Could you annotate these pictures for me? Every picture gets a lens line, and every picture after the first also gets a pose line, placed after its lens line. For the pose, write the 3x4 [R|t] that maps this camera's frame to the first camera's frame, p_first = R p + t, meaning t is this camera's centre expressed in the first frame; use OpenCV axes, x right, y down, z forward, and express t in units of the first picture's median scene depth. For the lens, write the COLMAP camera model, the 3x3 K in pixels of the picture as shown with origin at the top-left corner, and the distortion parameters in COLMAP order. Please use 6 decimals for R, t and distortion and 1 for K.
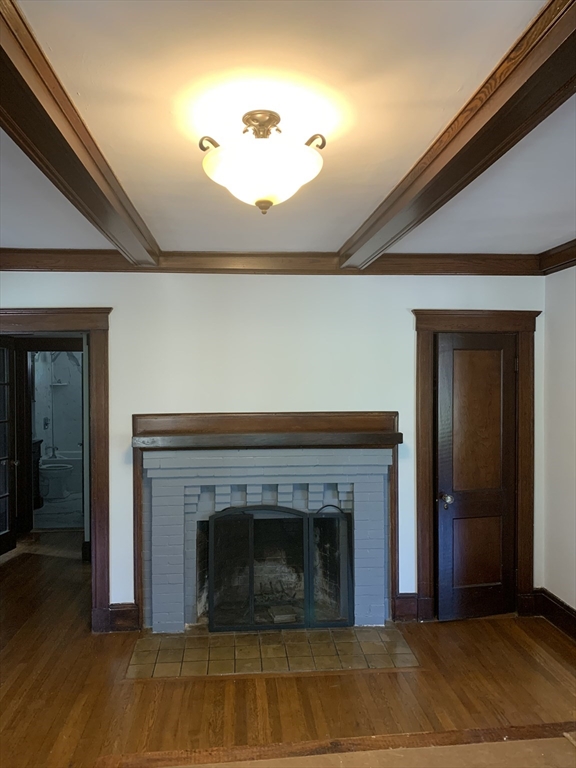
lens RADIAL K [[578.2, 0, 287.6], [0, 578.2, 383.7], [0, 0, 1]] dist [0.019060, -0.034632]
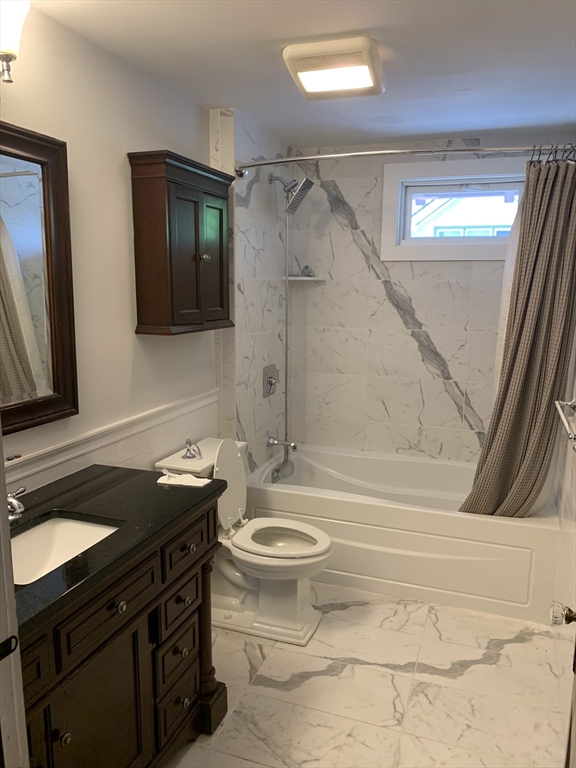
lens RADIAL K [[578.2, 0, 286.6], [0, 578.2, 385.8], [0, 0, 1]] dist [0.019060, -0.034632]
pose [[0.915154, 0.096806, -0.391307, -0.606717], [-0.024976, 0.982487, 0.184648, 0.002210], [0.402329, -0.159208, 0.901545, 1.556754]]
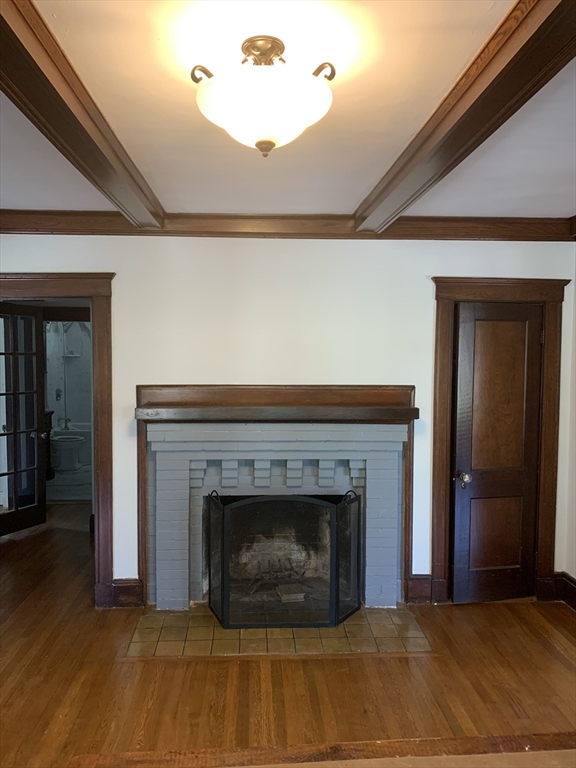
lens RADIAL K [[578.2, 0, 287.4], [0, 578.2, 381.2], [0, 0, 1]] dist [0.019060, -0.034632]
pose [[0.999485, 0.011346, -0.030032, 0.011439], [-0.010185, 0.999206, 0.038531, 0.007222], [0.030446, -0.038205, 0.998806, 0.049754]]
